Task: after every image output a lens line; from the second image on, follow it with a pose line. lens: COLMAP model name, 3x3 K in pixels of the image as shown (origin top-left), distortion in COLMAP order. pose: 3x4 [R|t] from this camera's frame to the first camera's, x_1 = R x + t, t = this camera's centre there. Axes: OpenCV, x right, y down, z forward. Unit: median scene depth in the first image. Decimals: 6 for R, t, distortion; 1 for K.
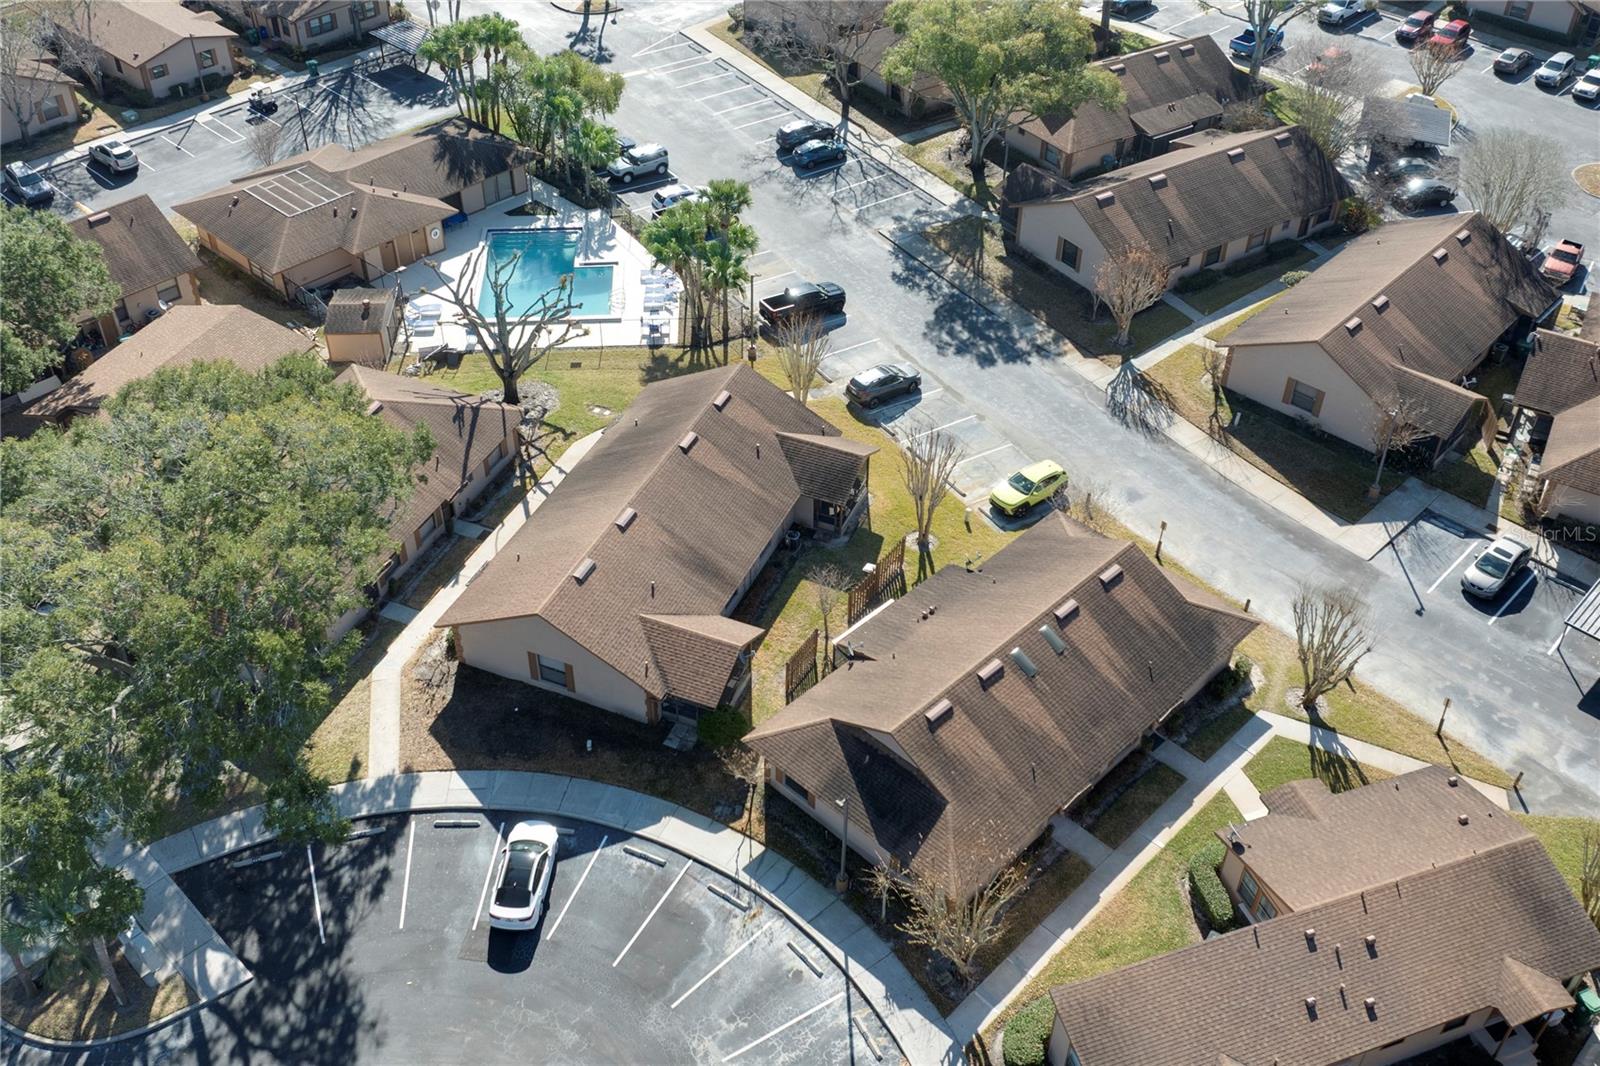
lens RADIAL K [[1412.6, 0, 737.8], [0, 1412.6, 662.9], [0, 0, 1]] dist [-0.022810, -0.013031]
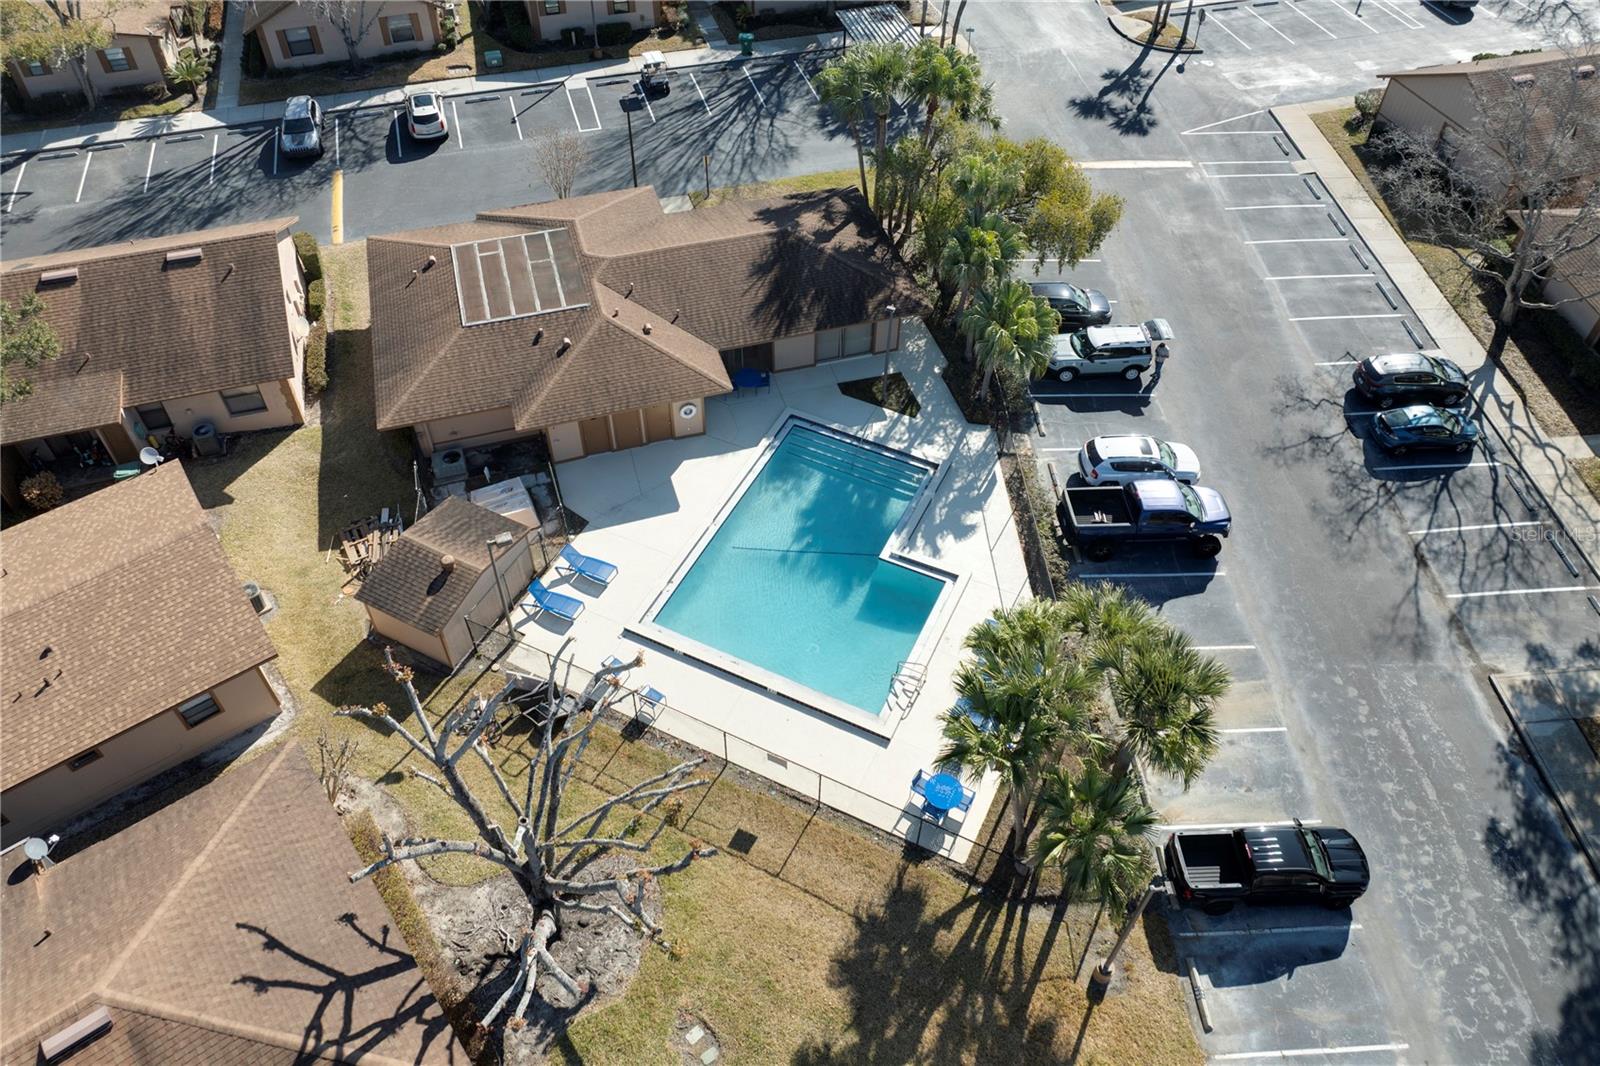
lens RADIAL K [[1089.0, 0, 800.0], [0, 1089.0, 533.0], [0, 0, 1]] dist [-0.031794, 0.001491]
pose [[0.886454, 0.355570, -0.296260, -0.028481], [-0.334718, 0.934621, 0.120201, -0.441395], [0.319631, -0.007389, 0.947513, 0.788029]]
